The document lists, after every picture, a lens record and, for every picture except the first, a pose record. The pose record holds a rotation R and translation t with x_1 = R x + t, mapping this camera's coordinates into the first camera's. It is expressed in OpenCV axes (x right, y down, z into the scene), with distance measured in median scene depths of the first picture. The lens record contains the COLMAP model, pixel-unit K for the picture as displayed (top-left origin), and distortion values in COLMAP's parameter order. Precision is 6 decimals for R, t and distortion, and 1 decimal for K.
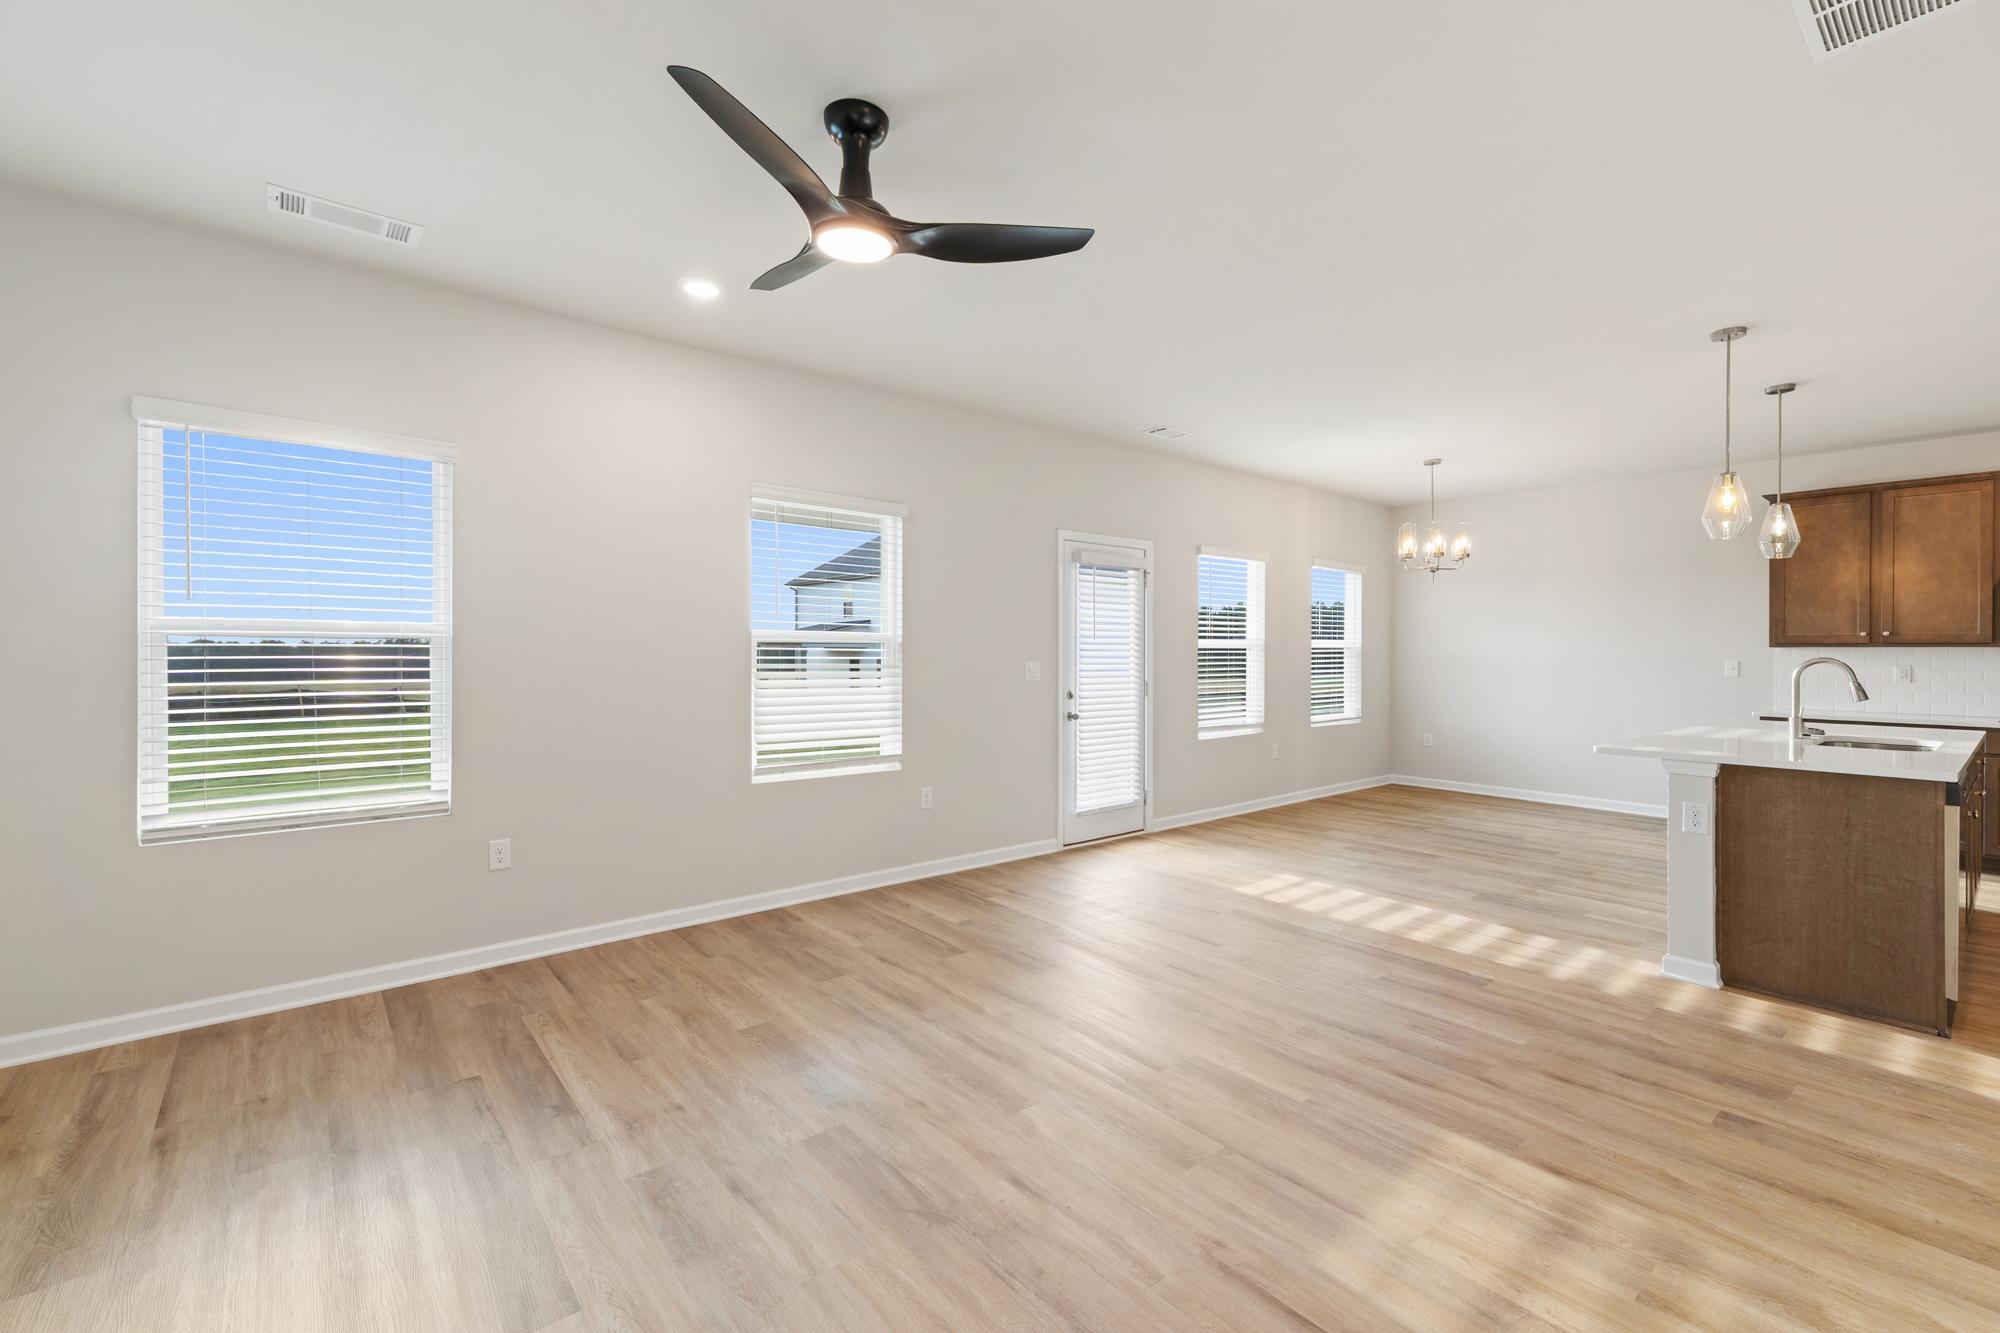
lens RADIAL K [[852.4, 0, 1007.3], [0, 852.4, 658.2], [0, 0, 1]] dist [-0.000114, -0.000112]
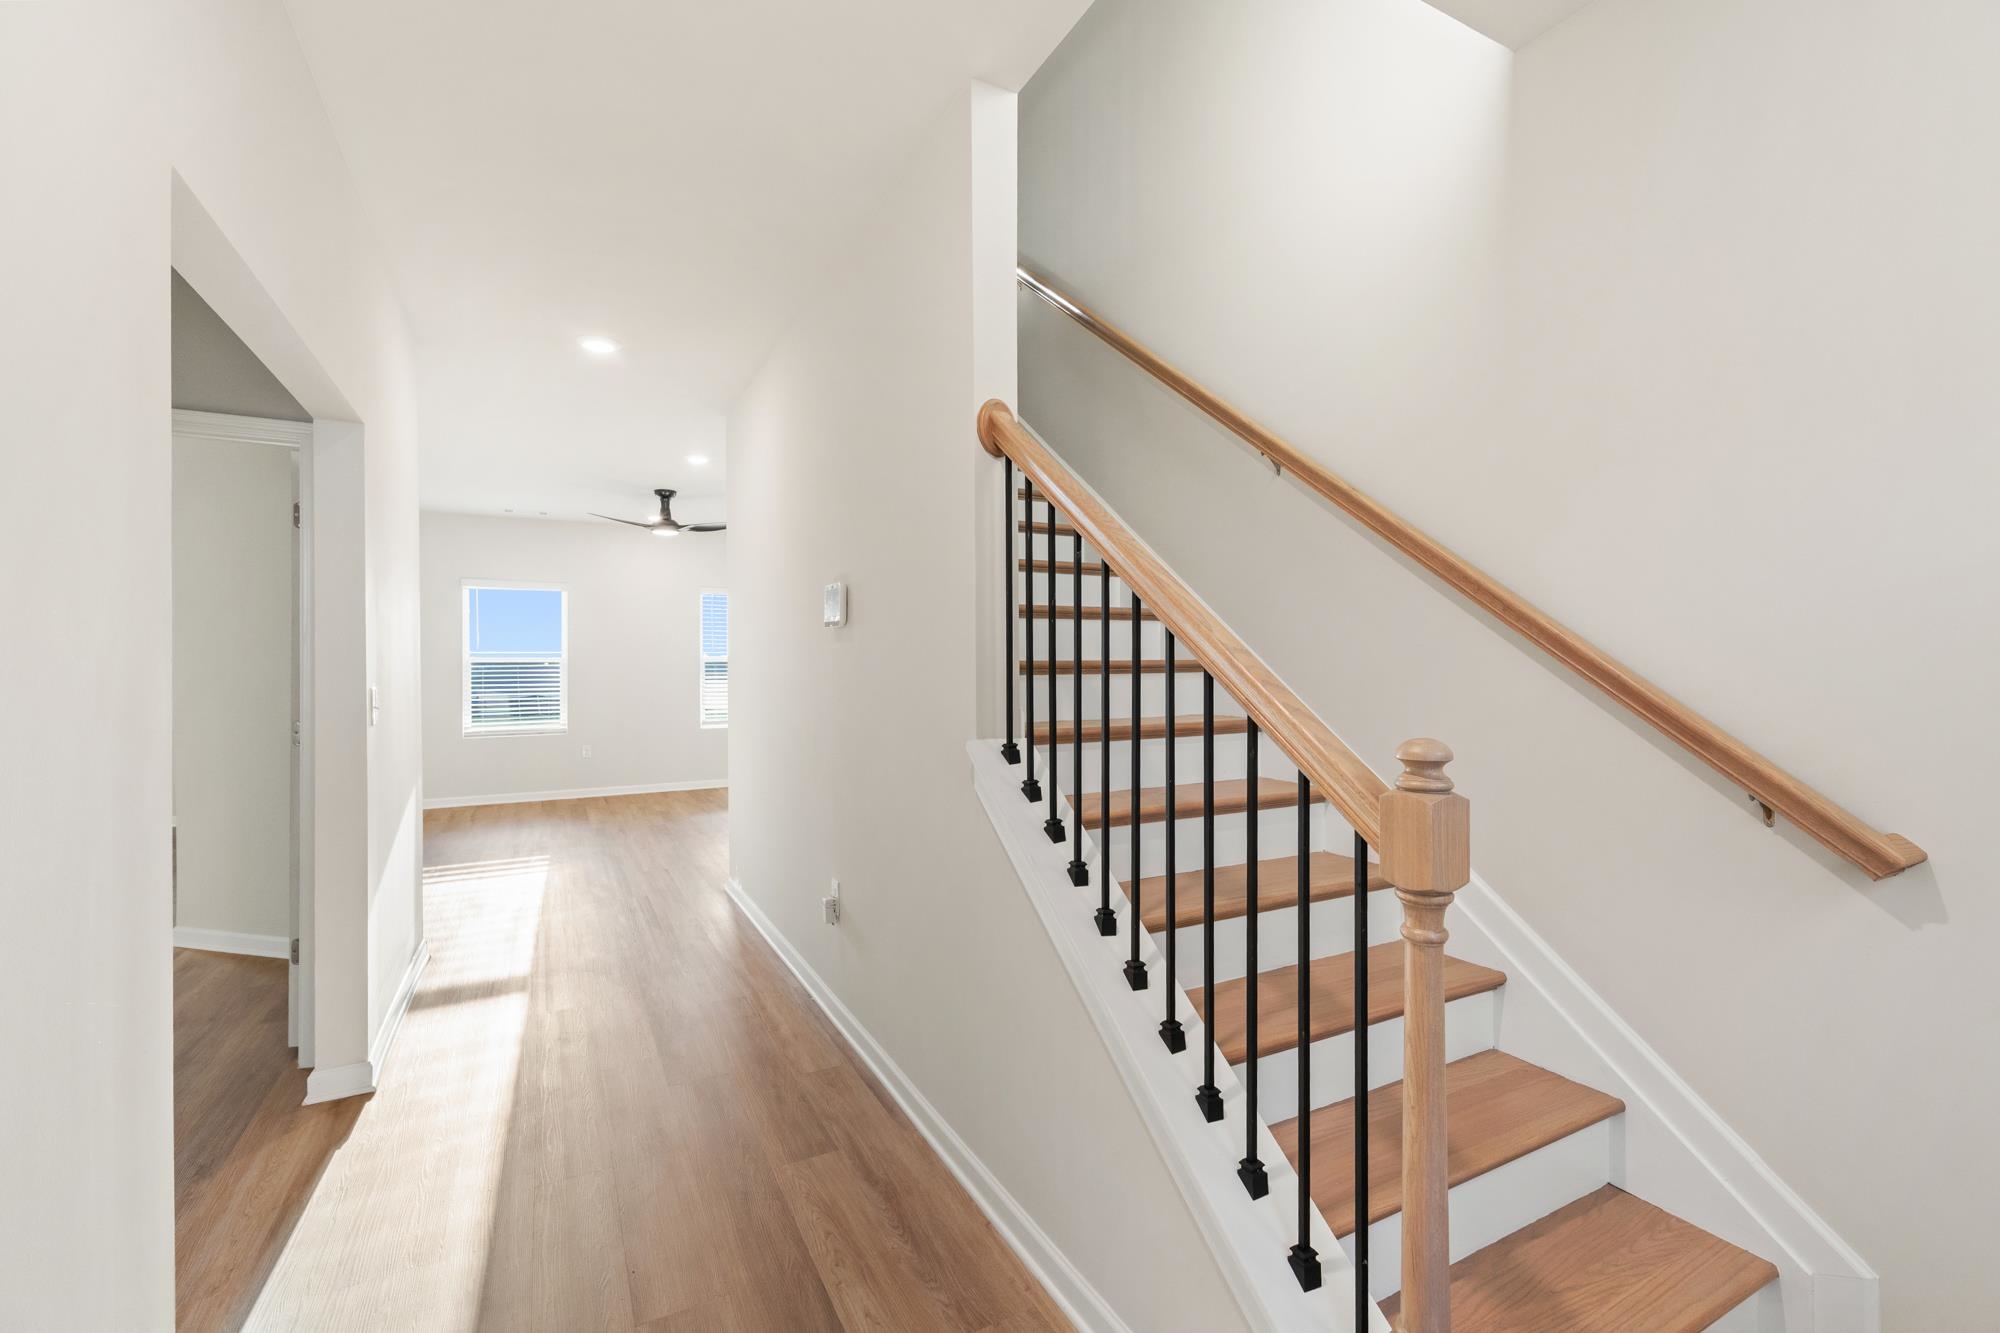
lens RADIAL K [[852.4, 0, 1007.3], [0, 852.4, 658.2], [0, 0, 1]] dist [-0.000114, -0.000112]
pose [[0.978552, -0.007790, -0.205853, 1.353002], [0.006118, 0.999943, -0.008754, -0.008650], [0.205910, 0.007307, 0.978544, -1.418272]]
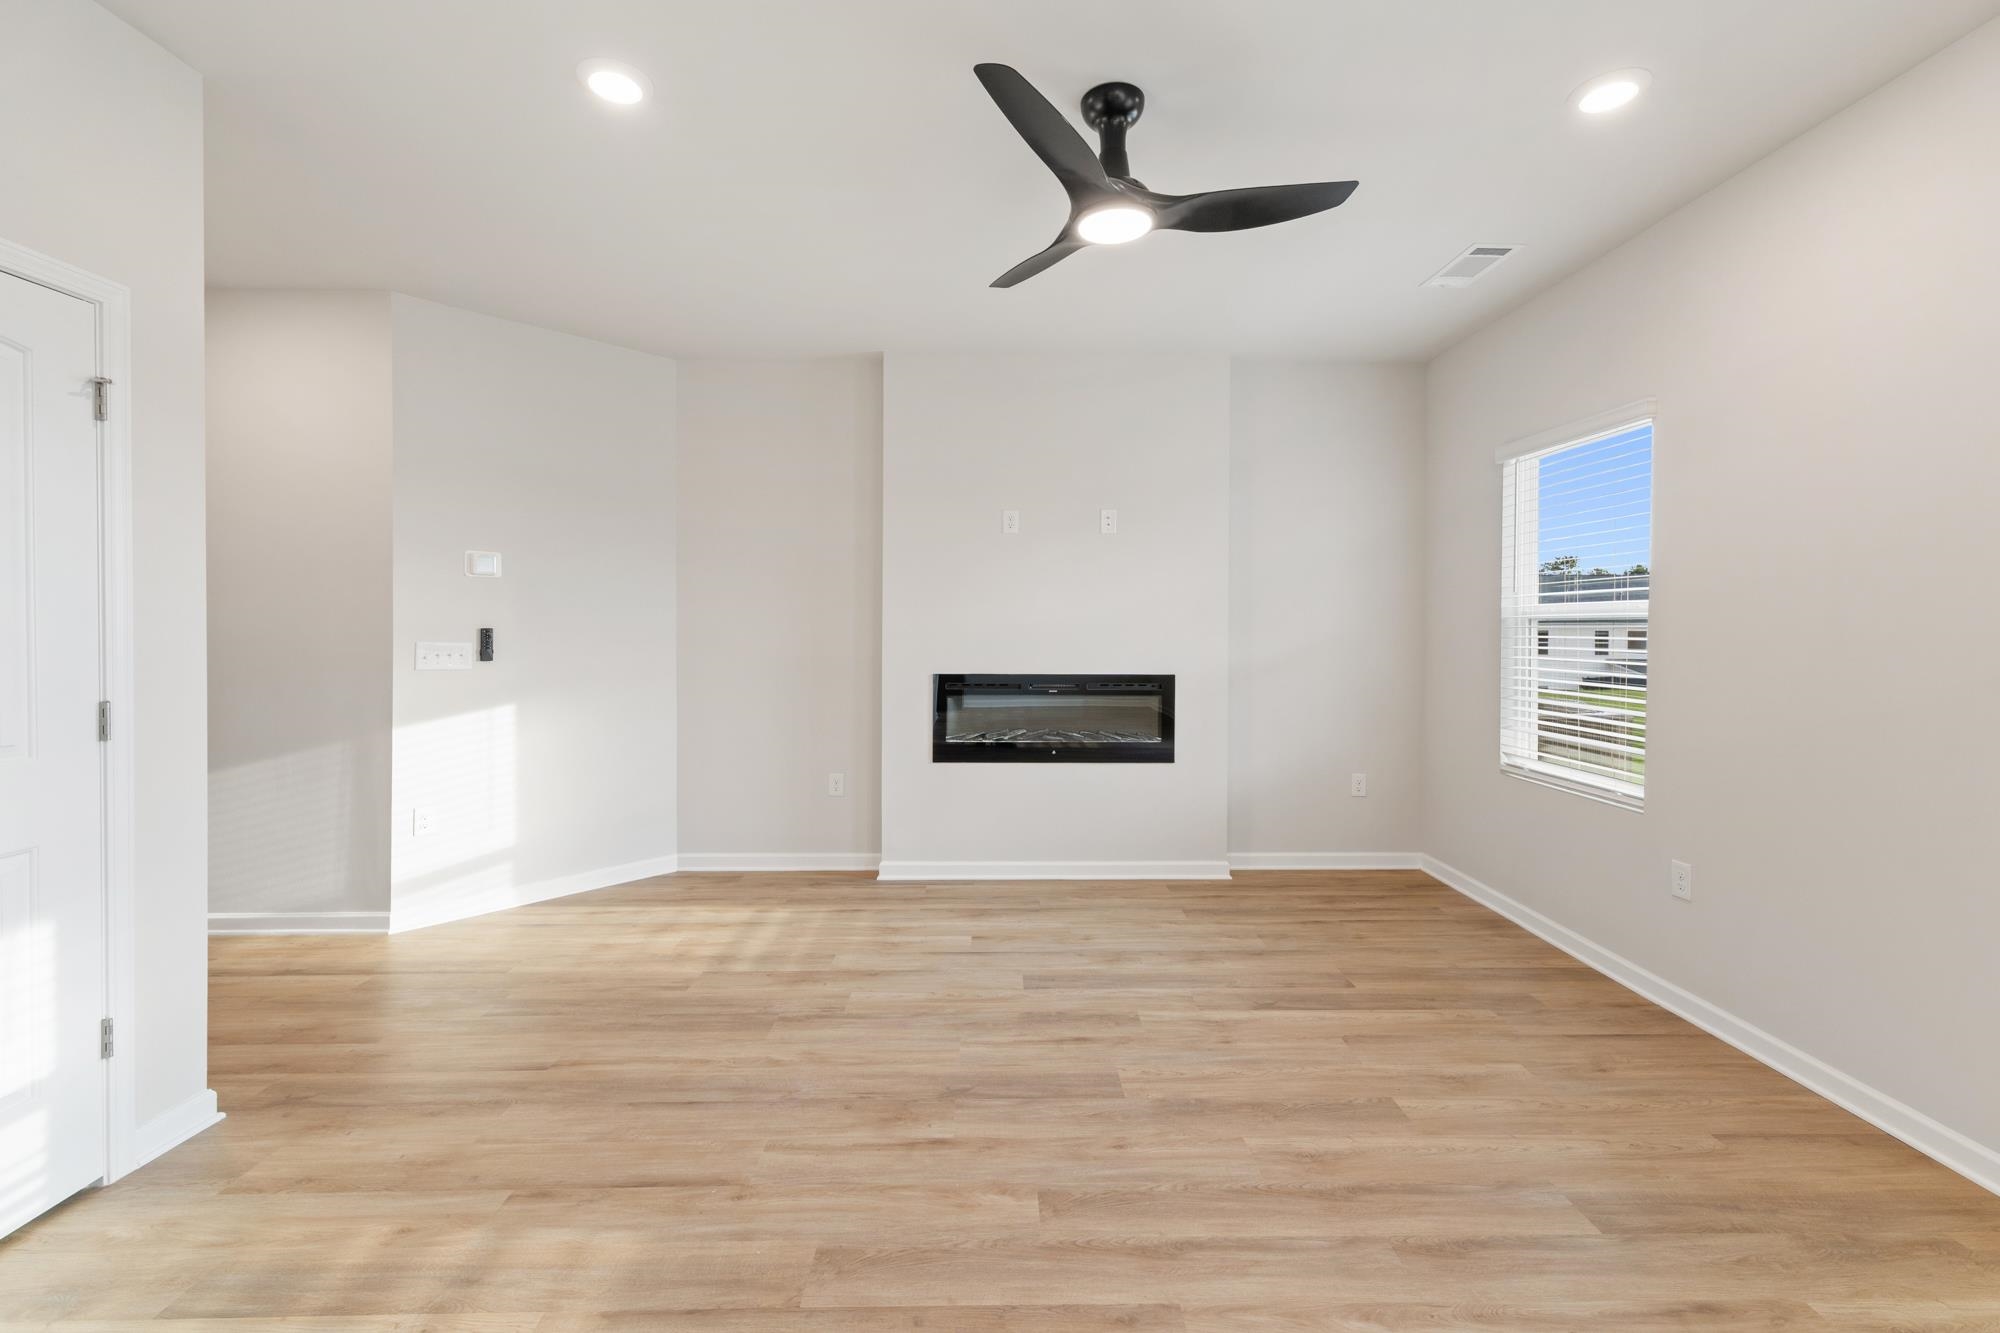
lens RADIAL K [[852.4, 0, 1007.3], [0, 852.4, 658.2], [0, 0, 1]] dist [-0.000114, -0.000112]
pose [[-0.631739, 0.021930, -0.774871, 0.546244], [-0.010964, 0.999247, 0.037219, -0.007955], [0.775104, 0.032009, -0.631022, 1.239911]]
